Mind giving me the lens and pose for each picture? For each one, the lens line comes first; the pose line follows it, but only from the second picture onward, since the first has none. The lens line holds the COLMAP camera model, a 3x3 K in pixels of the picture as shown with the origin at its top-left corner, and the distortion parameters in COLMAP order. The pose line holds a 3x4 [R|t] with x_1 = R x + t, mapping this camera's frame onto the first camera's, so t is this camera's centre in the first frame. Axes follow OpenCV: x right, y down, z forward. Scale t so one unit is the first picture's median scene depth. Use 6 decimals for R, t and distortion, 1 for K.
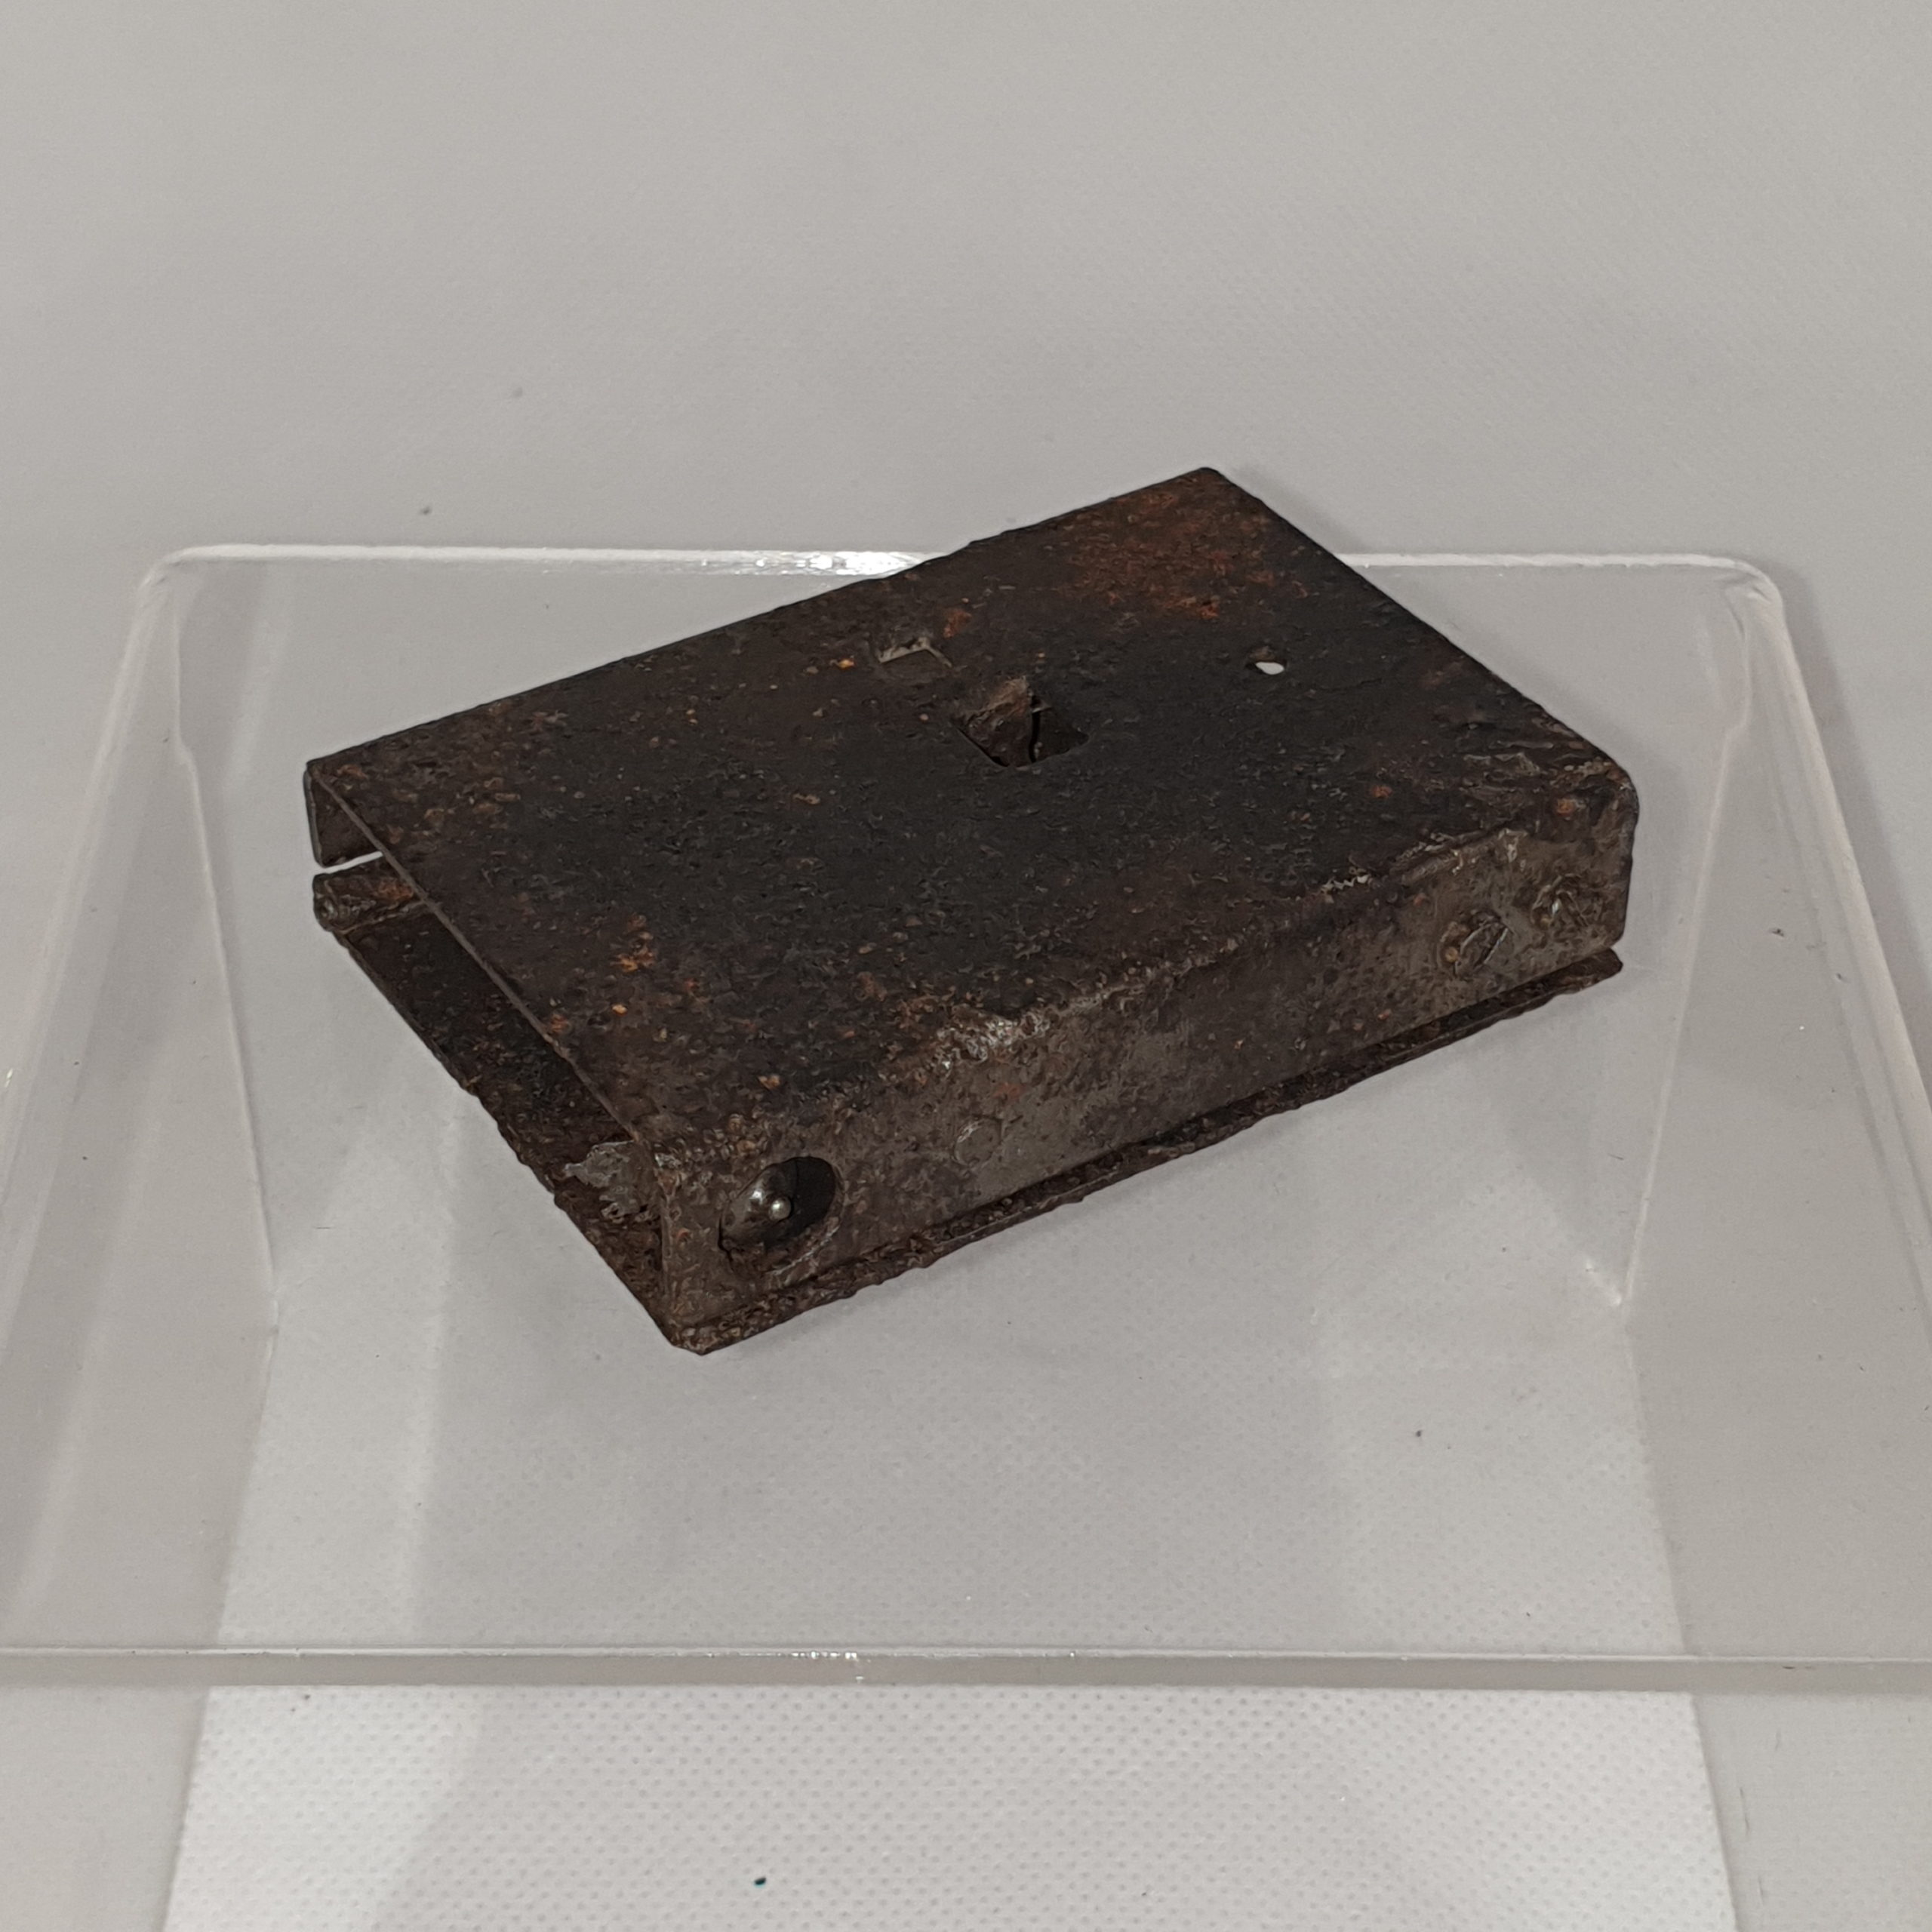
lens RADIAL K [[3893.4, 0, 966.0], [0, 3893.4, 966.0], [0, 0, 1]] dist [0.288129, -0.085157]
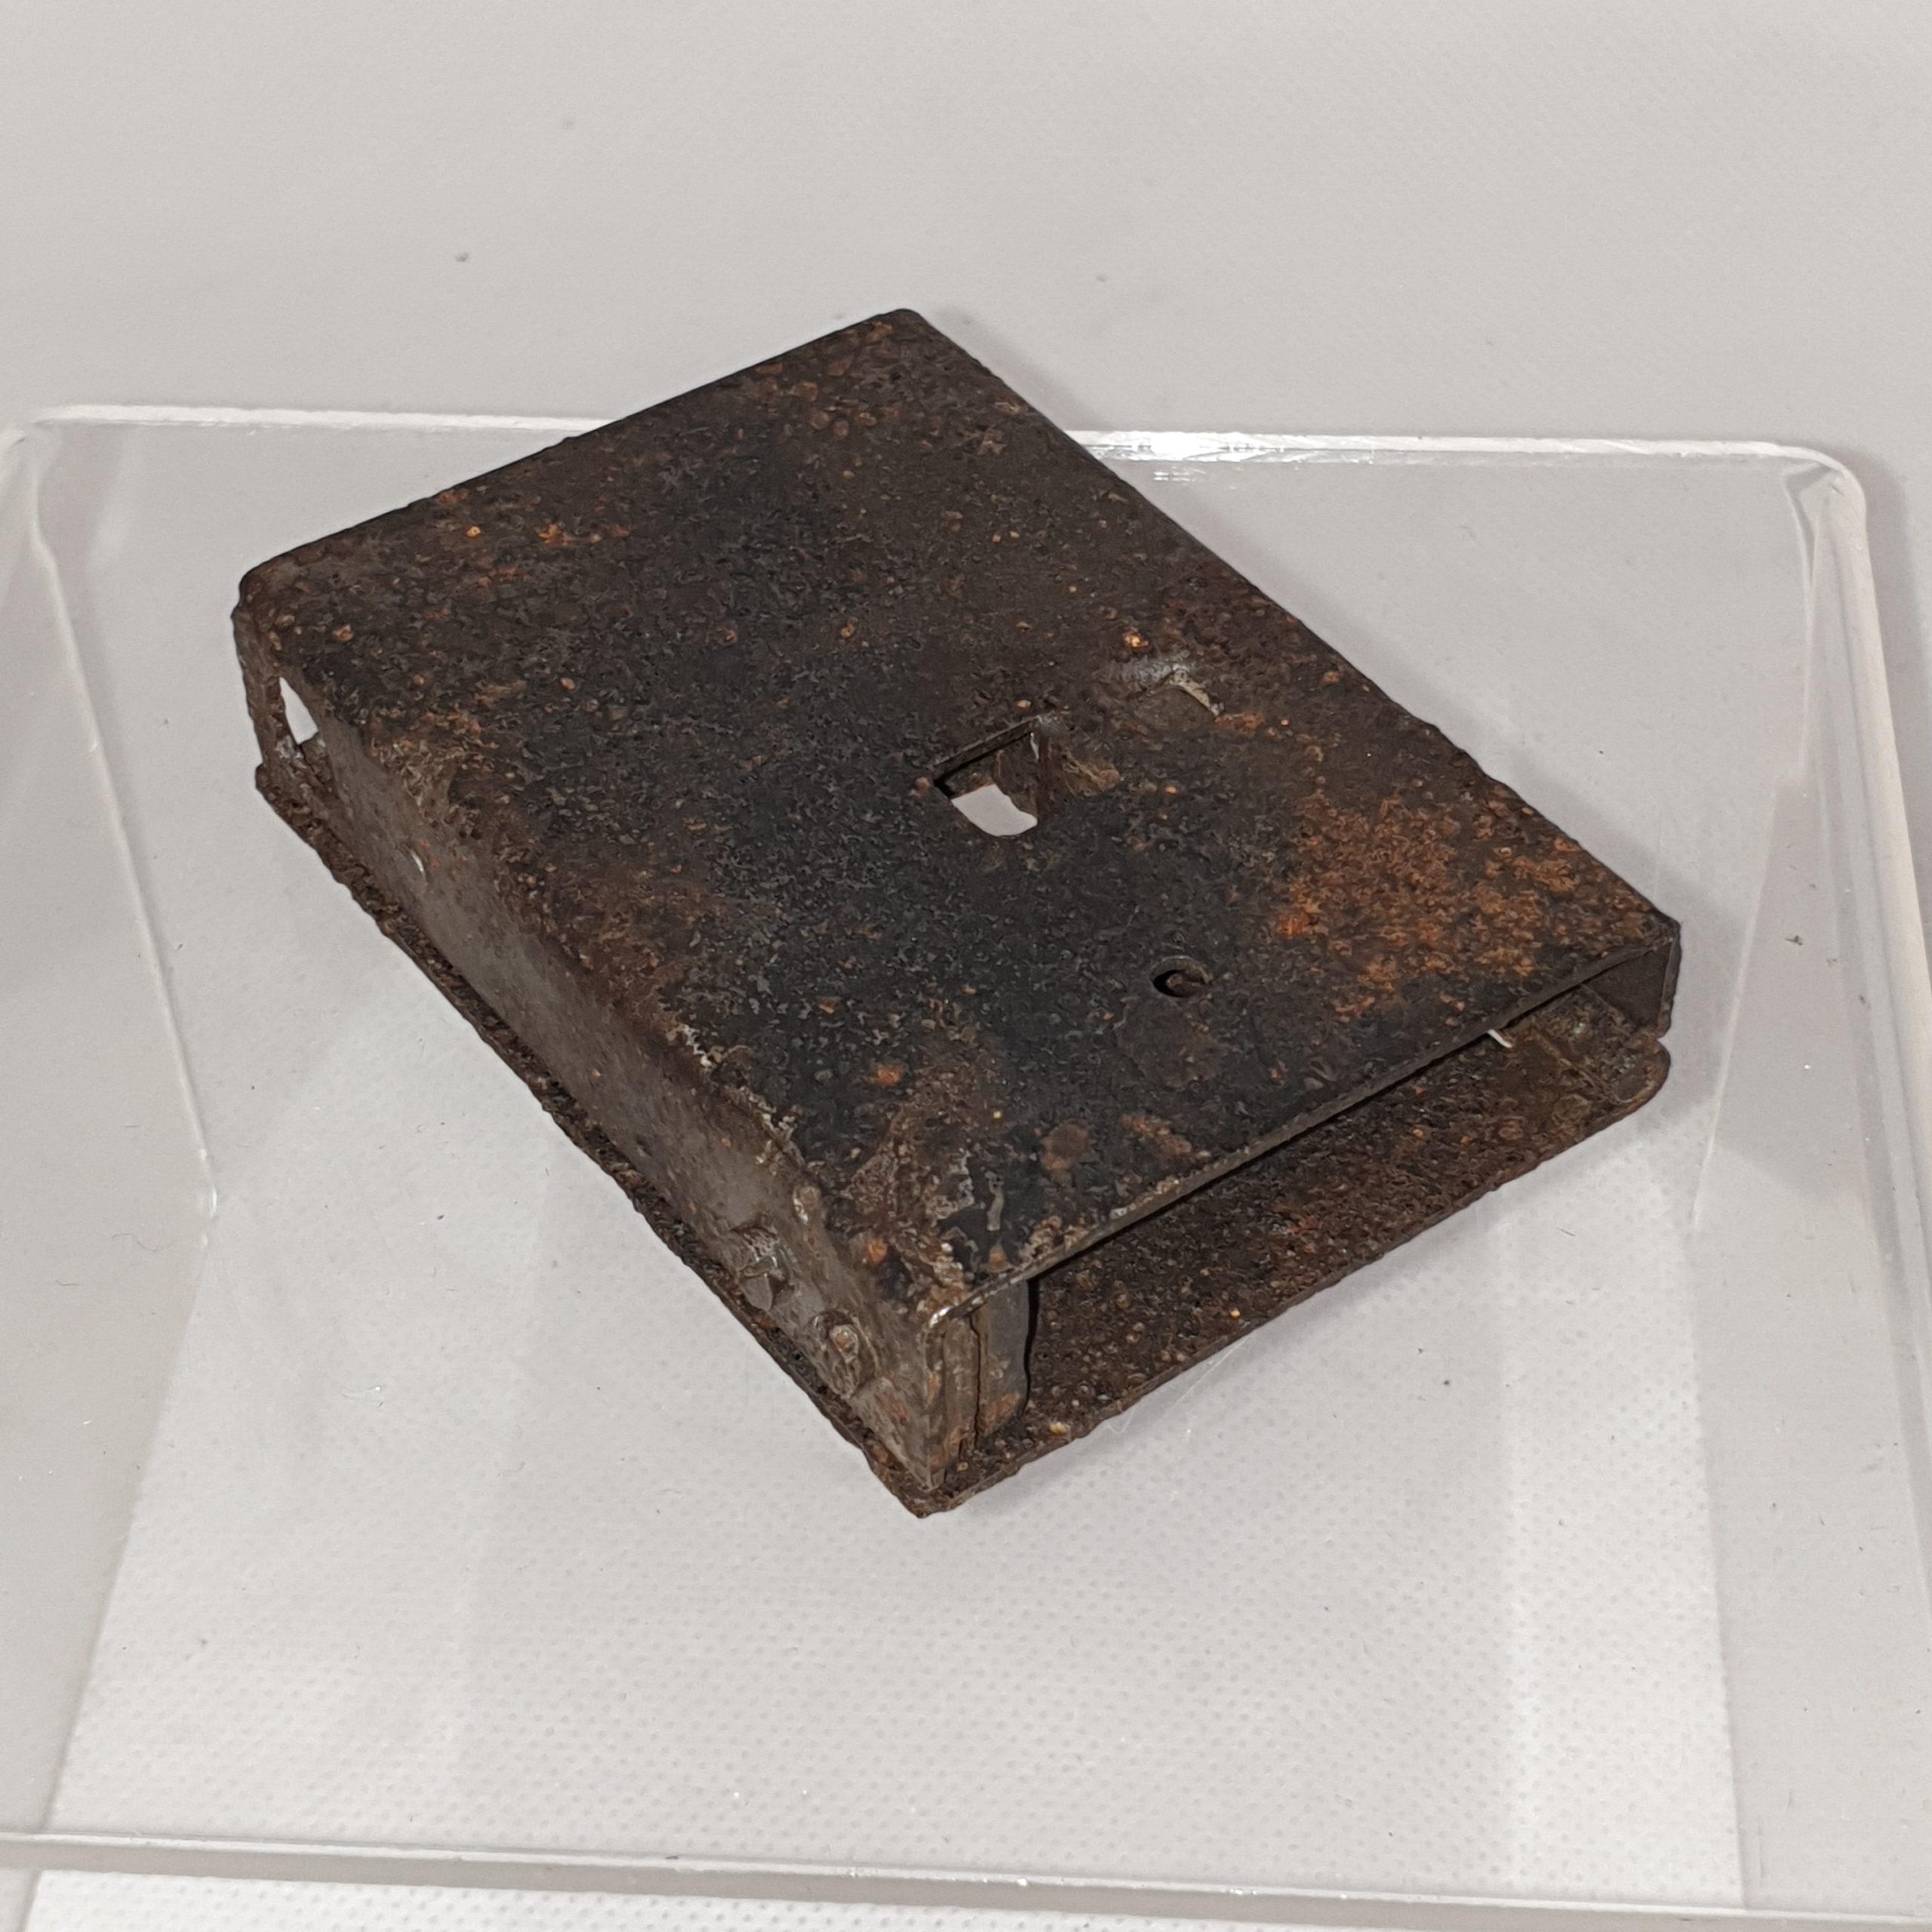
lens RADIAL K [[3984.6, 0, 981.8], [0, 3984.6, 988.8], [0, 0, 1]] dist [0.369019, -2.064064]
pose [[0.065174, 0.688504, -0.722298, 0.680019], [-0.605102, 0.602839, 0.520035, -0.487755], [0.793476, 0.403171, 0.455905, 0.641397]]
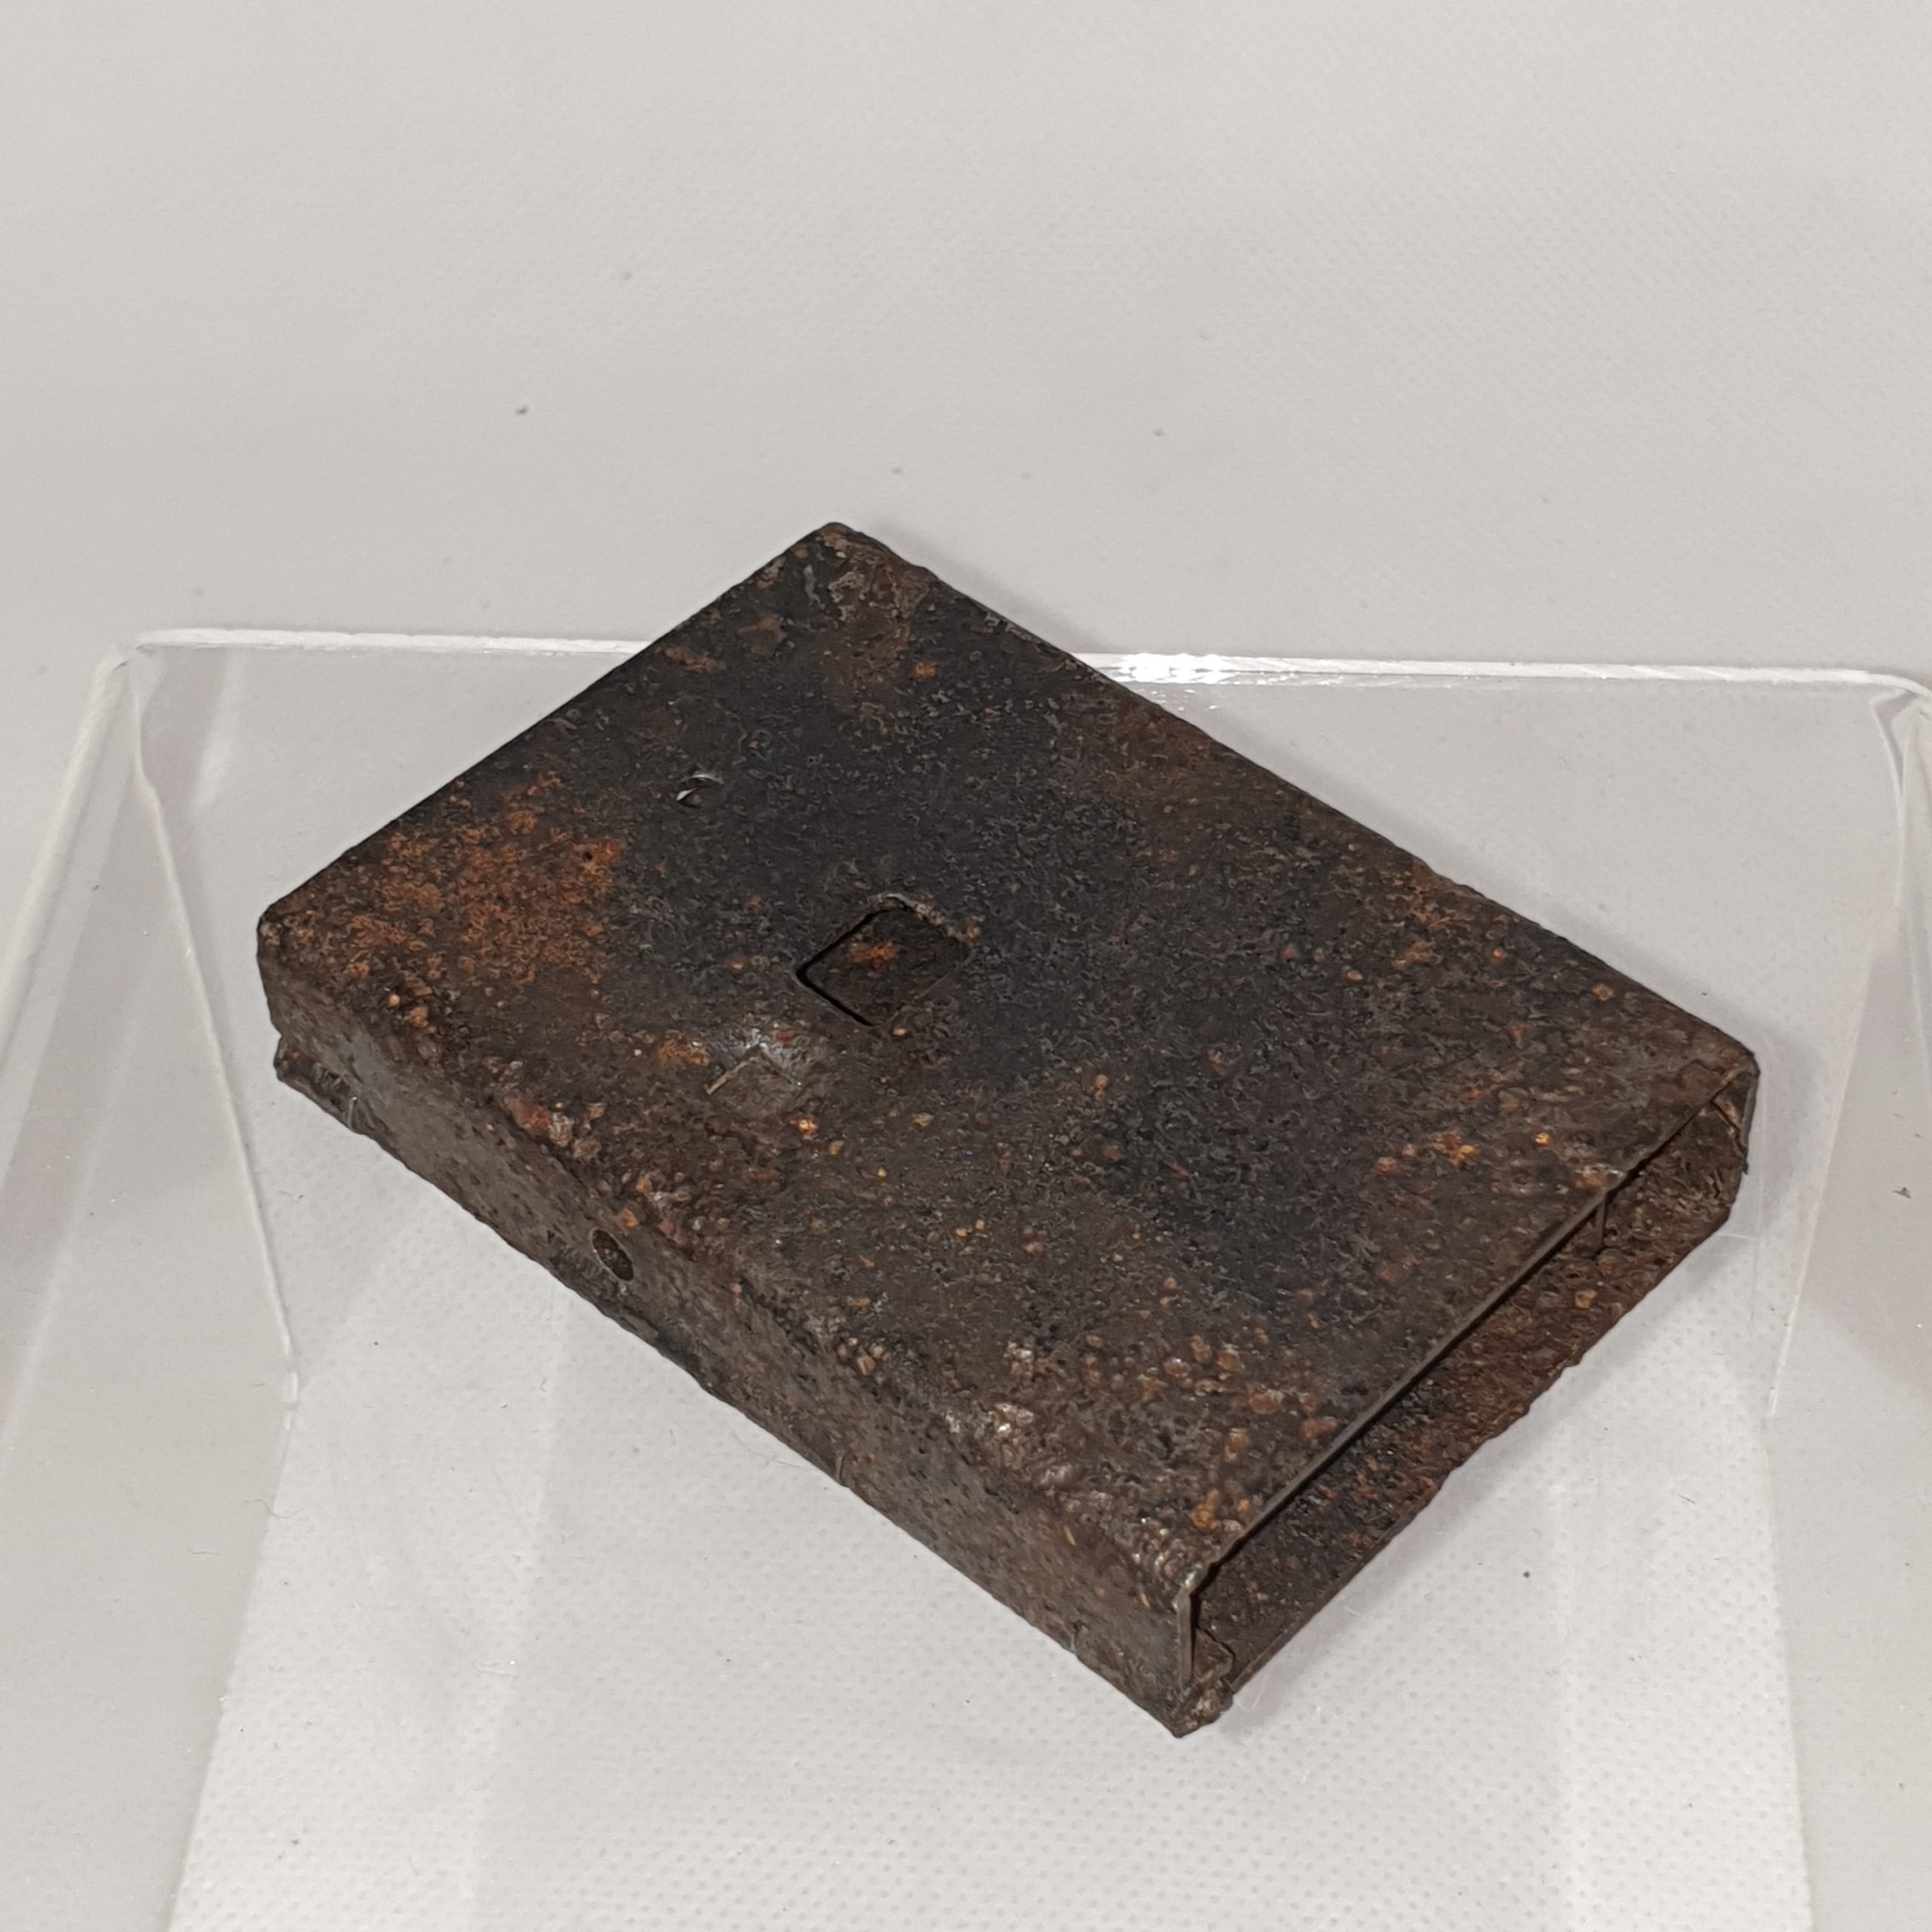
lens RADIAL K [[3984.6, 0, 981.8], [0, 3984.6, 988.8], [0, 0, 1]] dist [0.369019, -2.064064]
pose [[-0.260878, -0.671490, 0.693573, -0.626723], [0.617158, 0.436455, 0.654694, -0.641450], [-0.742334, 0.598839, 0.300554, 0.745069]]
